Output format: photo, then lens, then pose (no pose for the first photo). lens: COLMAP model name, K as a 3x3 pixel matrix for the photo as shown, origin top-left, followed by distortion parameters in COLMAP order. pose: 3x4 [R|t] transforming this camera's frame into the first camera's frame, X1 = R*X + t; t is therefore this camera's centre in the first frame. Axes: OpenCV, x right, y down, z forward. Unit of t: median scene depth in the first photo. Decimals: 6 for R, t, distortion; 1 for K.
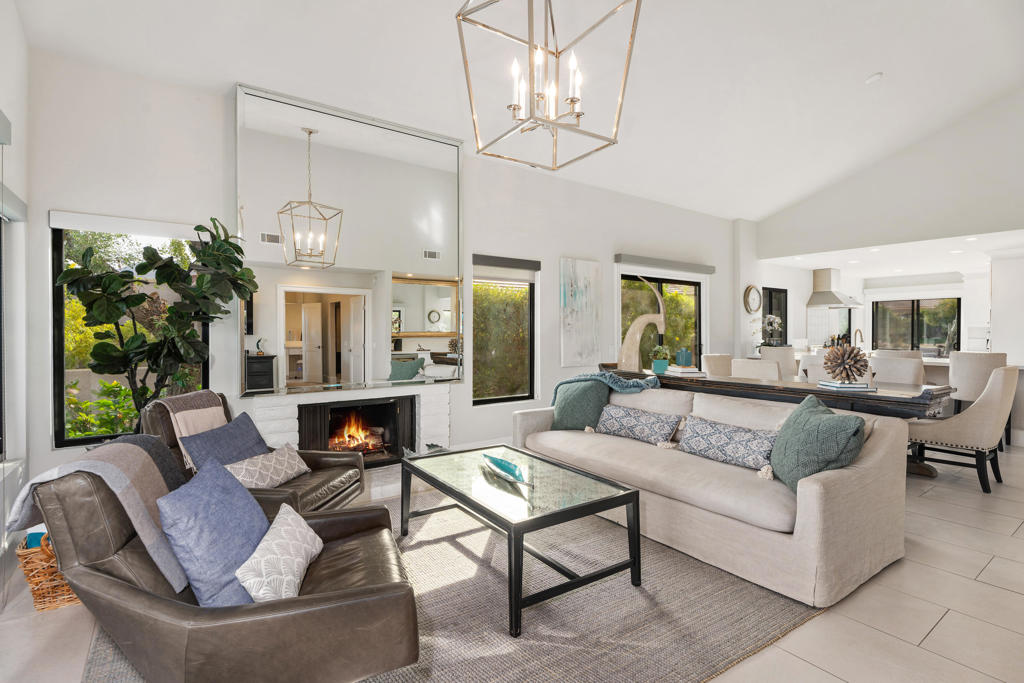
lens RADIAL K [[477.3, 0, 512.0], [0, 477.3, 341.5], [0, 0, 1]] dist [-0.000241, 0.000872]
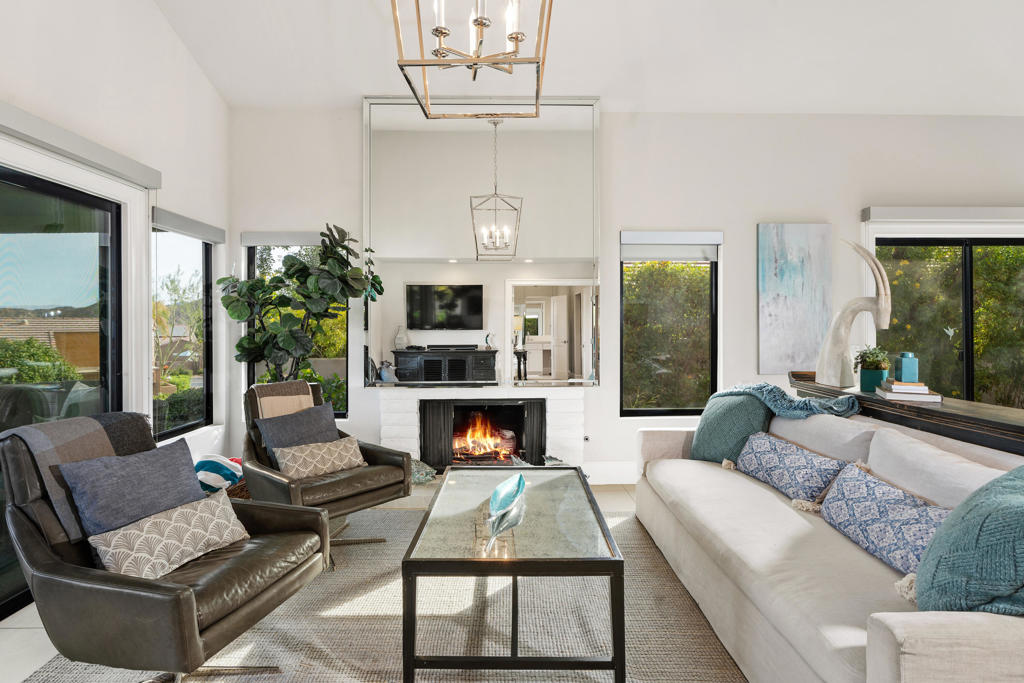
lens RADIAL K [[525.3, 0, 438.4], [0, 525.3, 334.9], [0, 0, 1]] dist [-0.030661, 0.015259]
pose [[0.830110, 0.006152, -0.557565, 0.216532], [-0.007956, 0.999968, -0.000811, -0.002851], [0.557542, 0.005109, 0.830133, 0.112687]]
